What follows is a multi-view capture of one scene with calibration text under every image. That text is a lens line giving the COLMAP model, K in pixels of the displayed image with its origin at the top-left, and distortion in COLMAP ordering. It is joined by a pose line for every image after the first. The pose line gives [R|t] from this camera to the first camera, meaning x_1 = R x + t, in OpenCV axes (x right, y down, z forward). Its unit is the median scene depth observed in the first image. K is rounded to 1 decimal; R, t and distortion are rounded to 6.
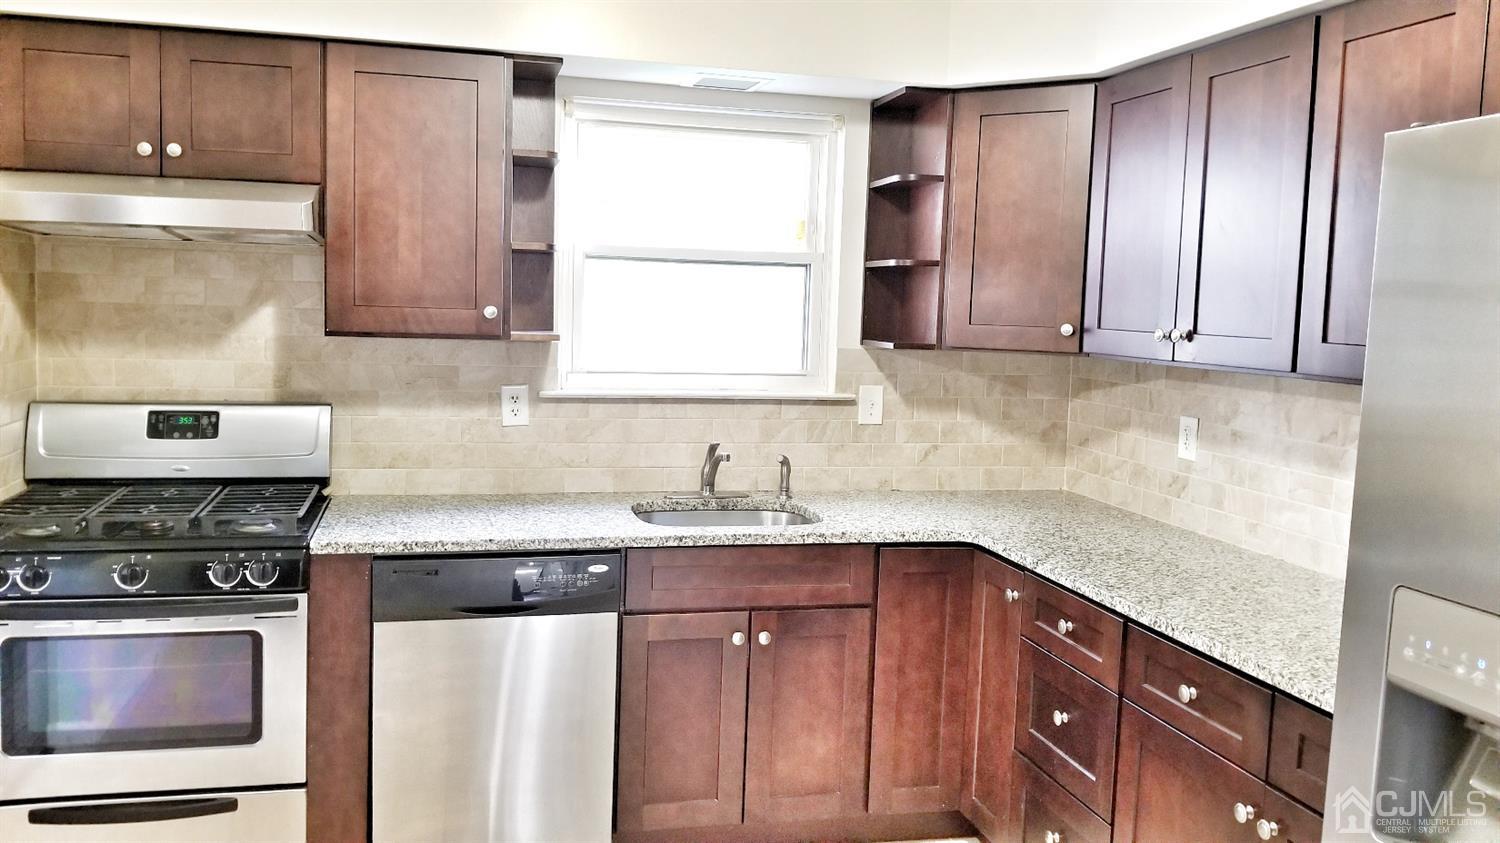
lens RADIAL K [[1204.9, 0, 750.0], [0, 1204.9, 421.5], [0, 0, 1]] dist [0.051225, -0.001738]
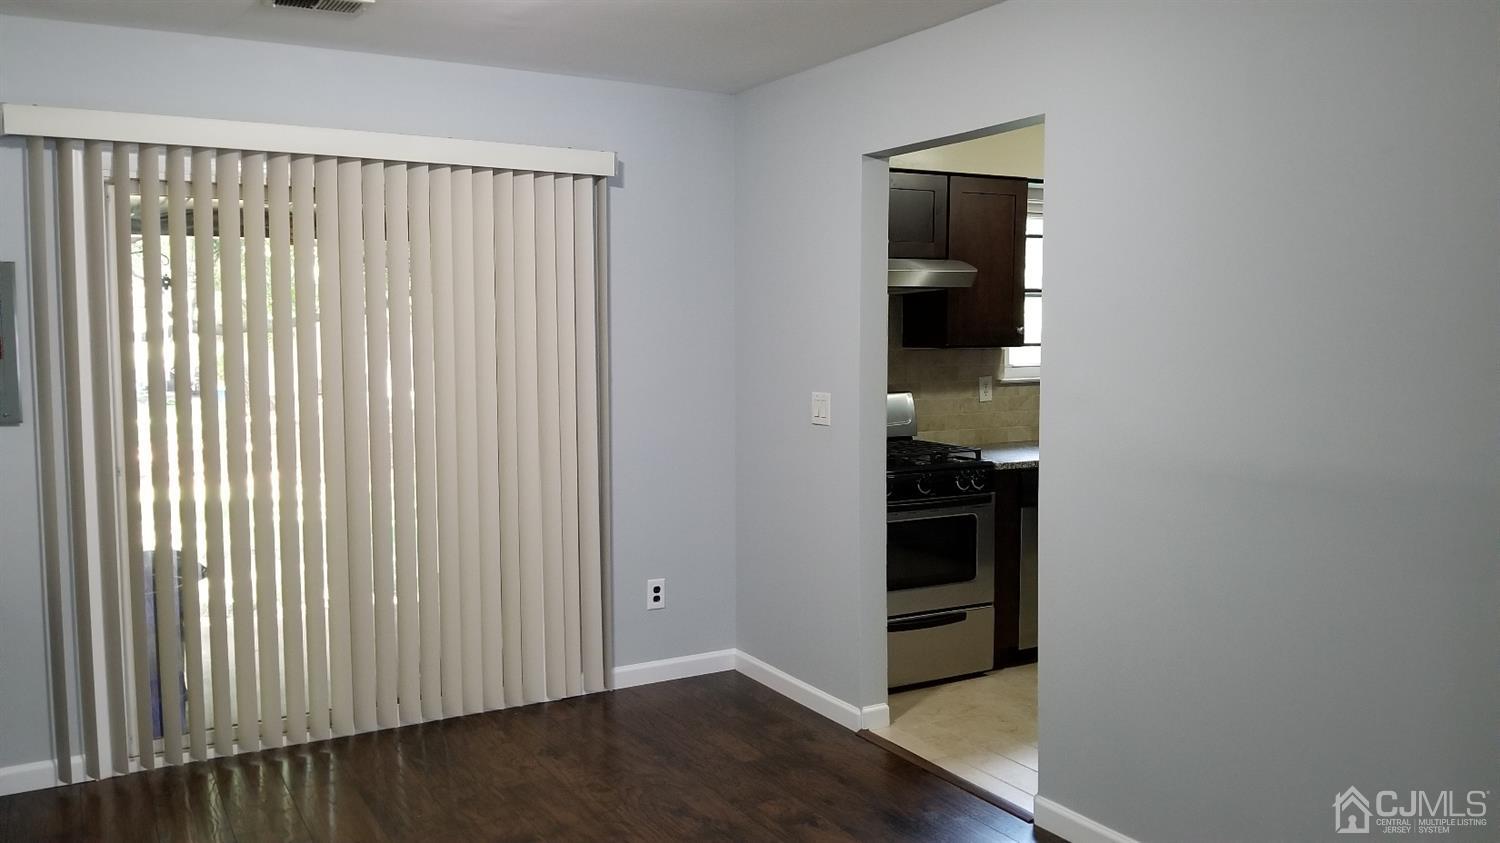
lens RADIAL K [[1204.9, 0, 750.0], [0, 1204.9, 421.5], [0, 0, 1]] dist [0.051225, -0.001738]
pose [[0.968071, -0.052108, 0.245199, -0.919043], [0.057228, 0.998266, -0.013795, 0.035231], [-0.244055, 0.027387, 0.969375, -0.491878]]
